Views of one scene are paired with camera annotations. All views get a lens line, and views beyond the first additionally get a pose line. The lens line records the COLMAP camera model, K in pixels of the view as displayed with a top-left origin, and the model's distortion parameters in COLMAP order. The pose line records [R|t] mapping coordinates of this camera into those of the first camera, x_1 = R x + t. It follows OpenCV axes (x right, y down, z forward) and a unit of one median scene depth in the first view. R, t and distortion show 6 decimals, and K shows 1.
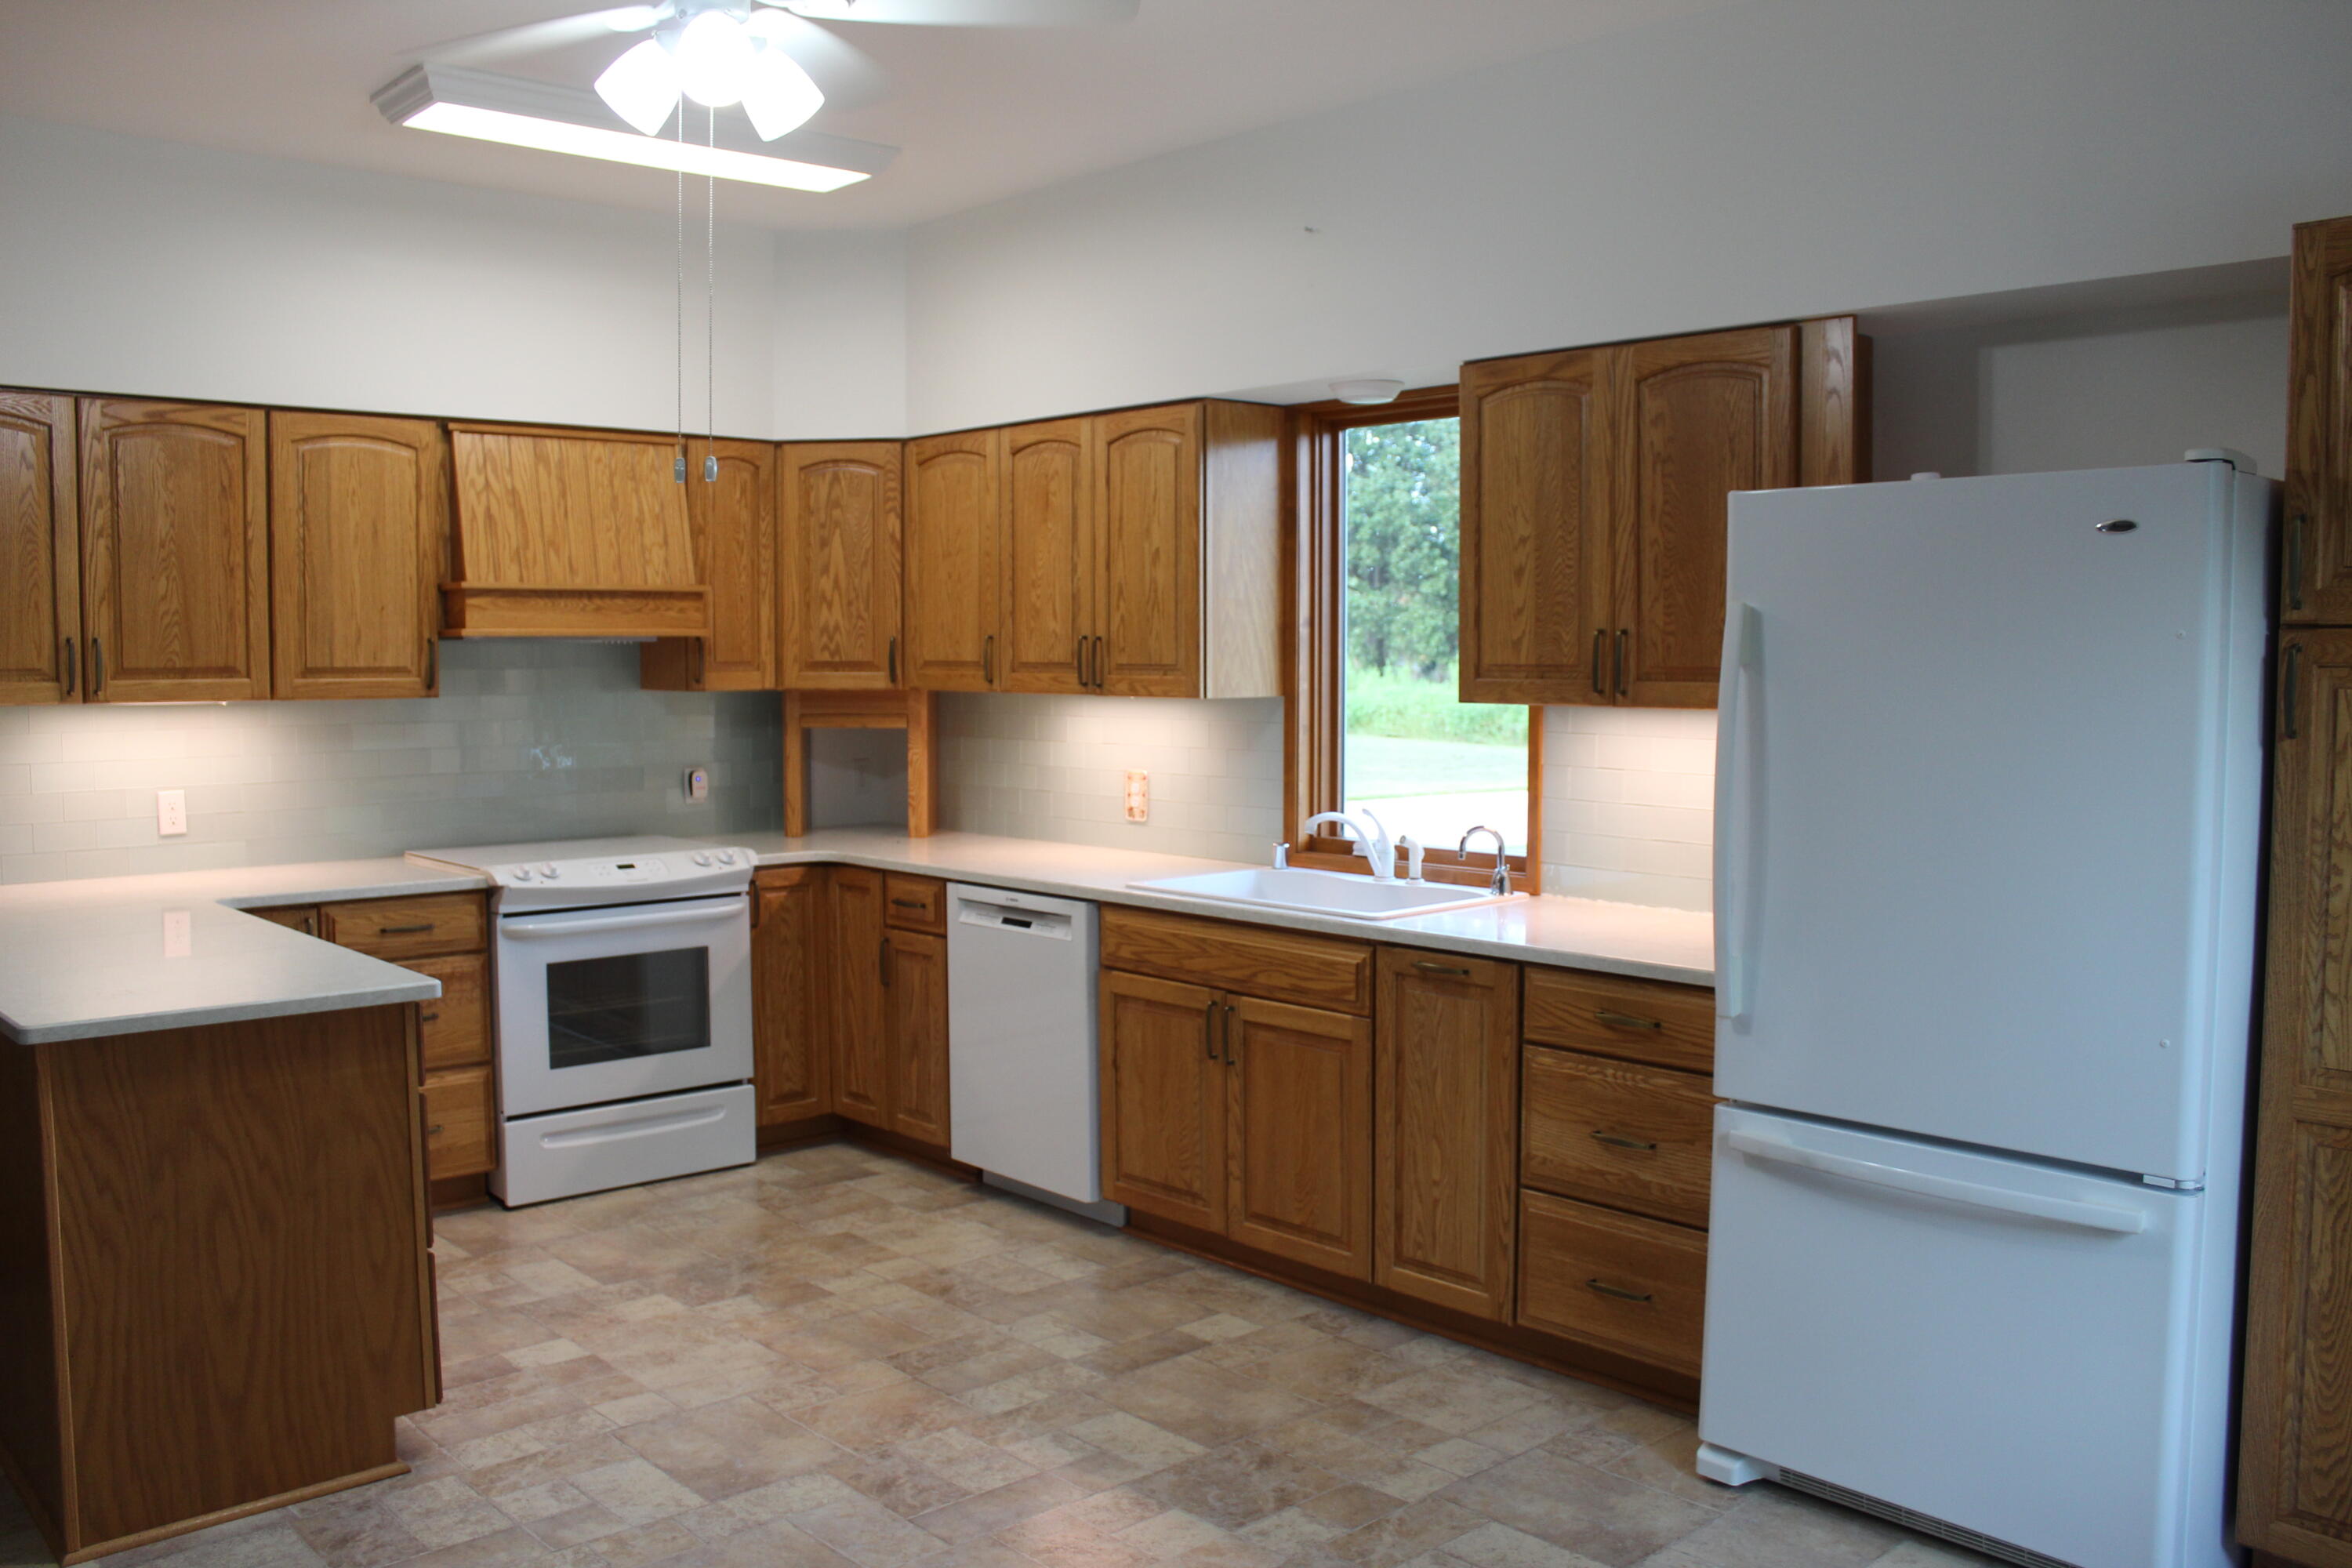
lens RADIAL K [[1928.4, 0, 1155.3], [0, 1928.4, 779.6], [0, 0, 1]] dist [-0.186473, 0.149265]
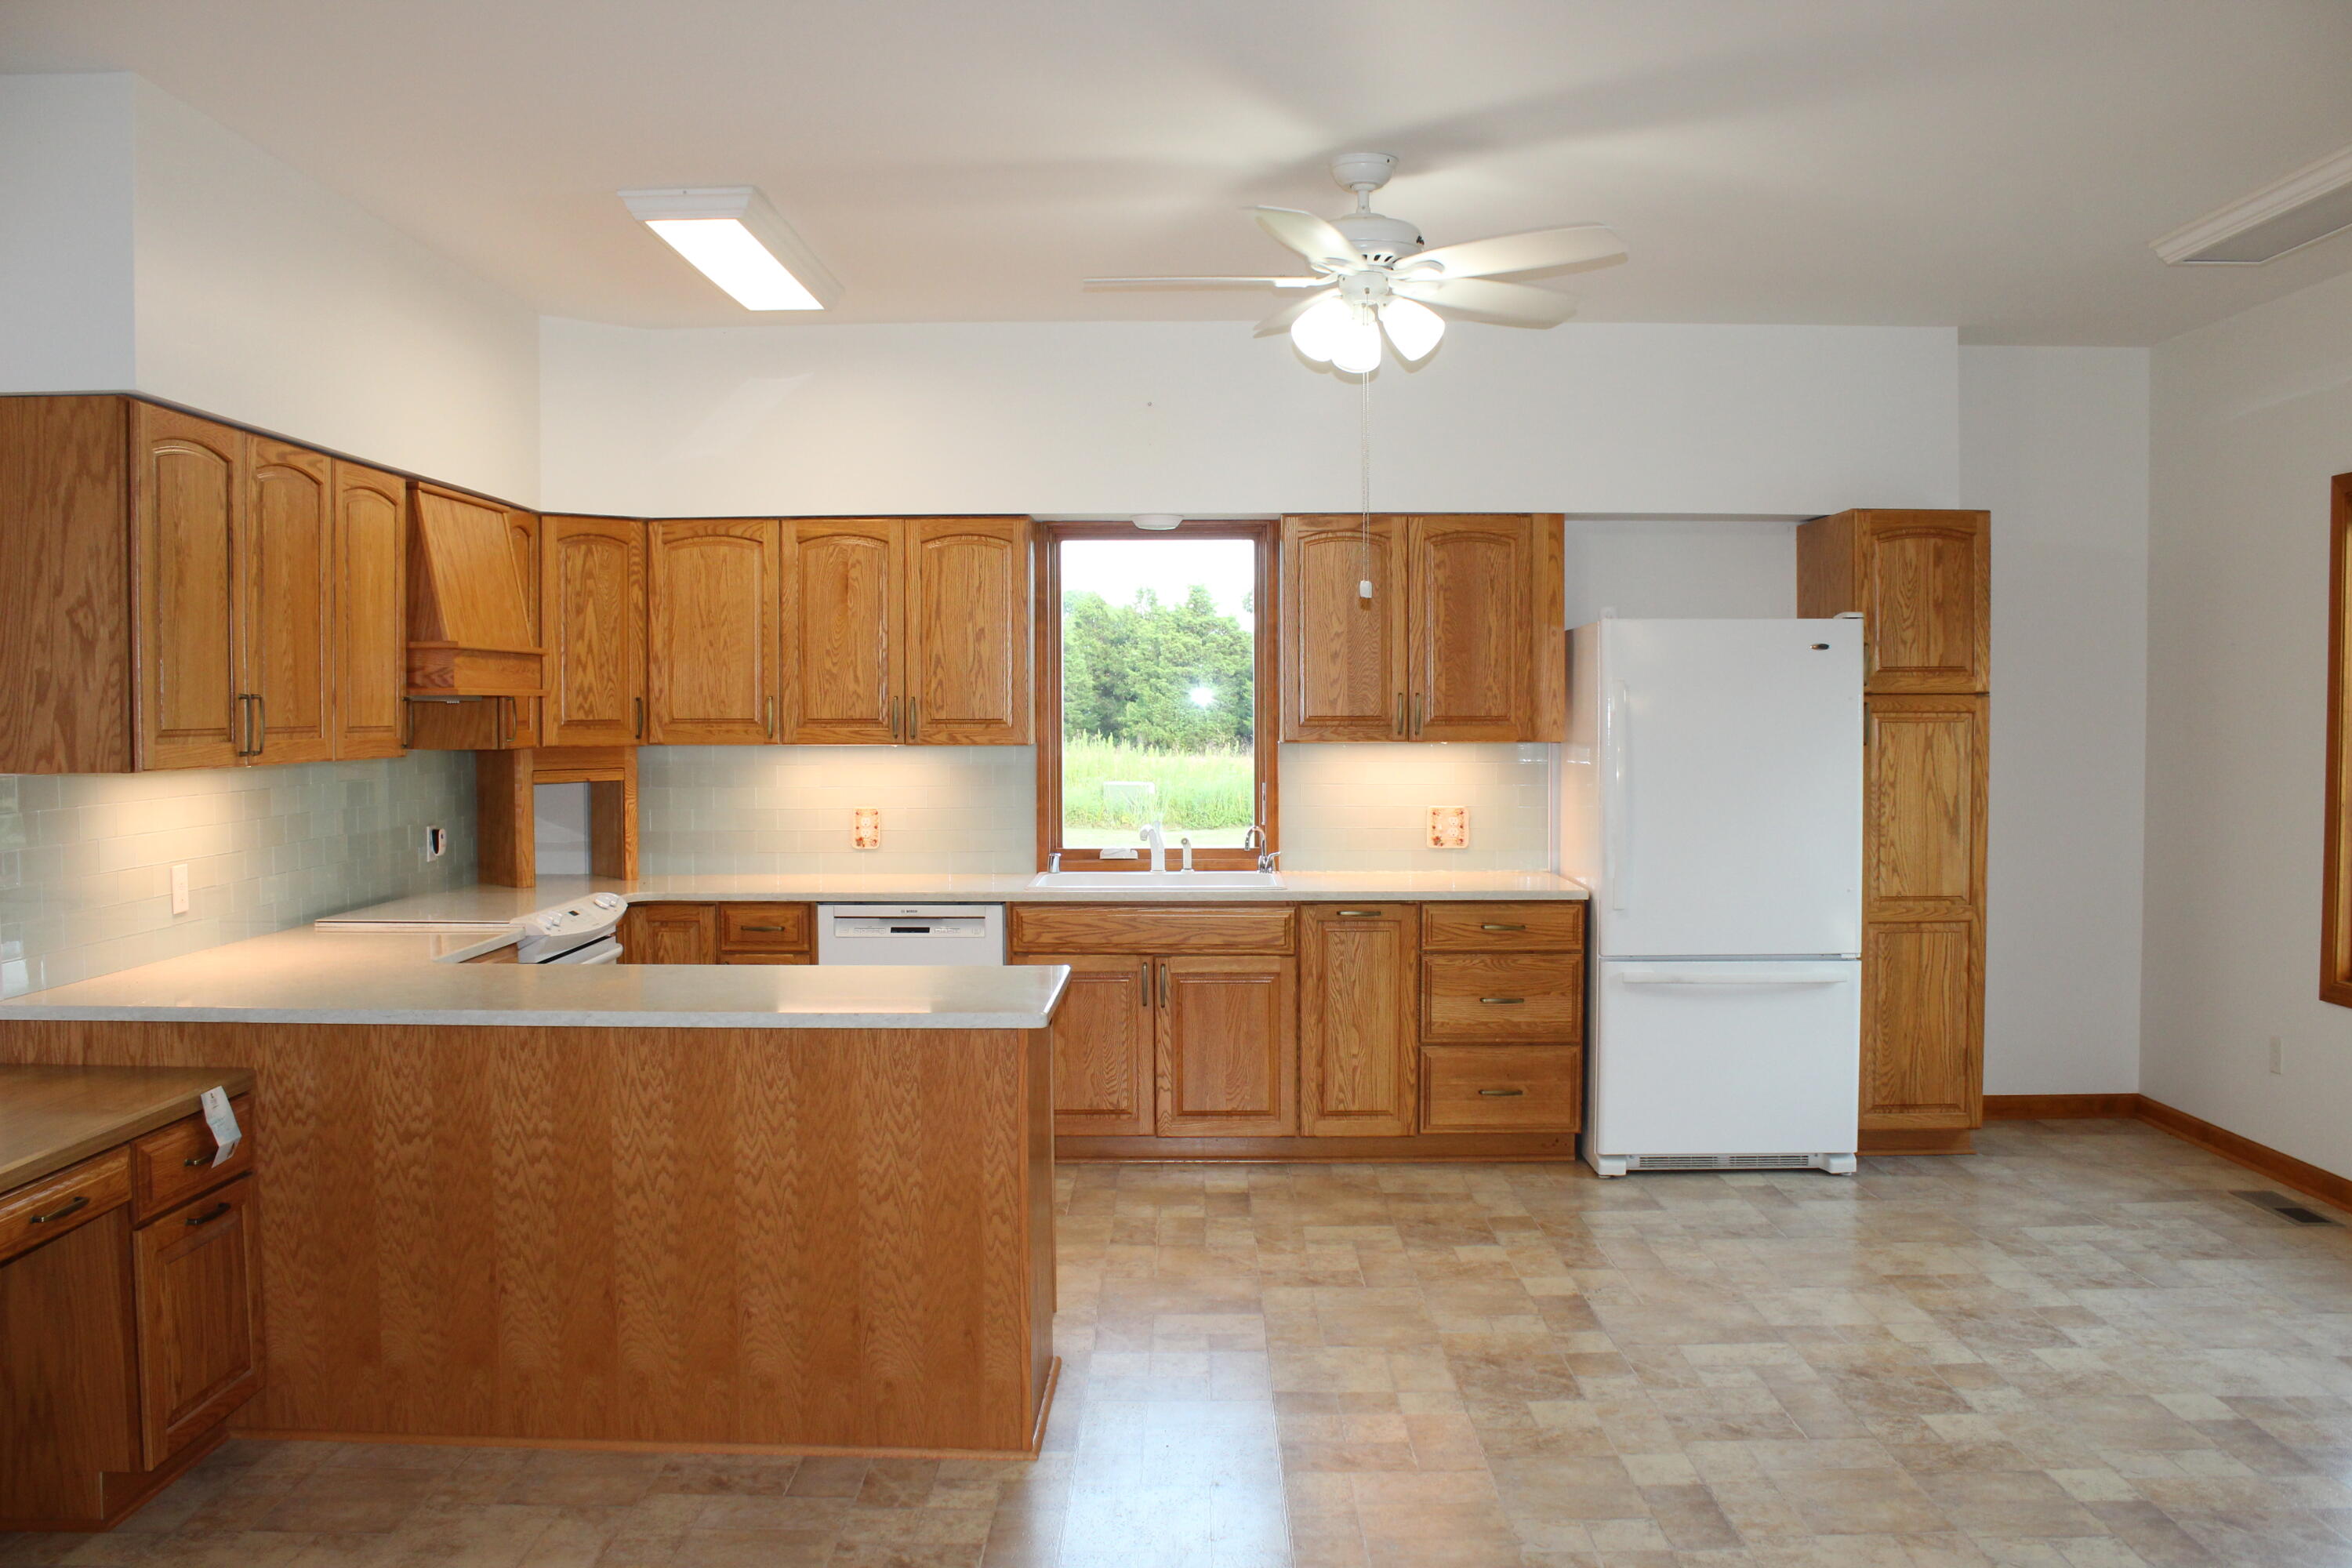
lens RADIAL K [[1928.4, 0, 1155.3], [0, 1928.4, 779.6], [0, 0, 1]] dist [-0.186473, 0.149265]
pose [[0.694017, -0.030390, 0.719317, -0.949992], [0.050698, 0.998691, -0.006722, -0.006016], [-0.718171, 0.041134, 0.694650, 0.036548]]
